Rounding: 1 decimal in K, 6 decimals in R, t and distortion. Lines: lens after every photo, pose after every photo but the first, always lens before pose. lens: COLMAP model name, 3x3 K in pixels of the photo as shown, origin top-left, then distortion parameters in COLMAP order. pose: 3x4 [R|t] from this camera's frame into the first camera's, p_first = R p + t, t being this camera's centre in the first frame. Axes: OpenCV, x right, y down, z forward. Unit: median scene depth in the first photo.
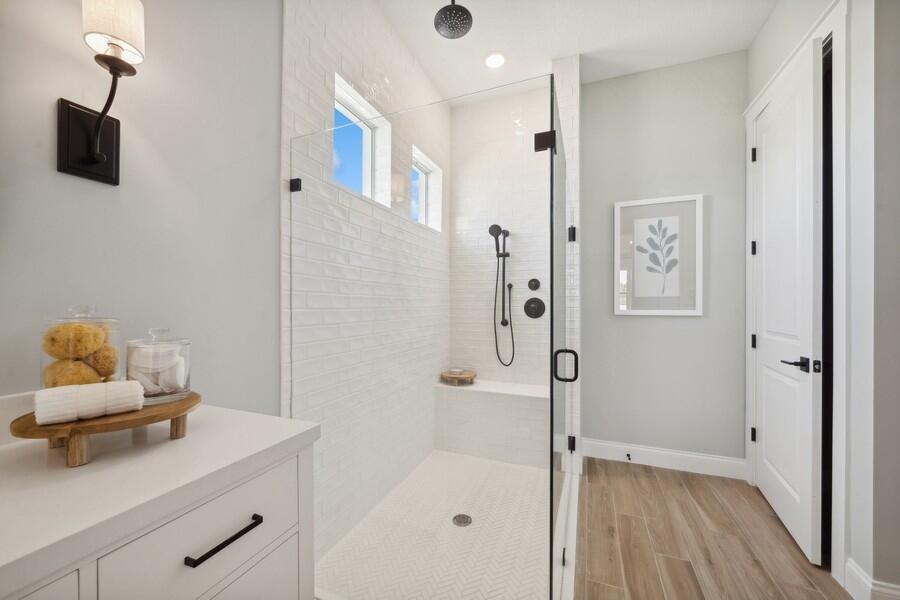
lens RADIAL K [[333.1, 0, 449.3], [0, 333.1, 304.6], [0, 0, 1]] dist [-0.003753, -0.000409]
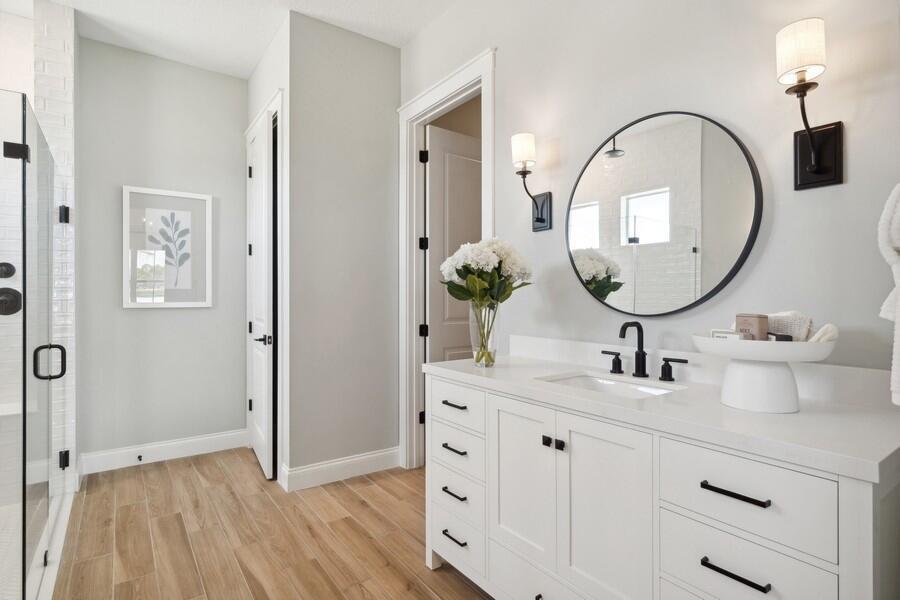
lens RADIAL K [[466.7, 0, 449.2], [0, 466.7, 298.4], [0, 0, 1]] dist [0.005913, -0.000582]
pose [[0.534230, -0.001830, 0.845337, -0.121327], [-0.001887, 0.999993, 0.003357, -0.001623], [-0.845337, -0.003389, 0.534223, -0.484206]]
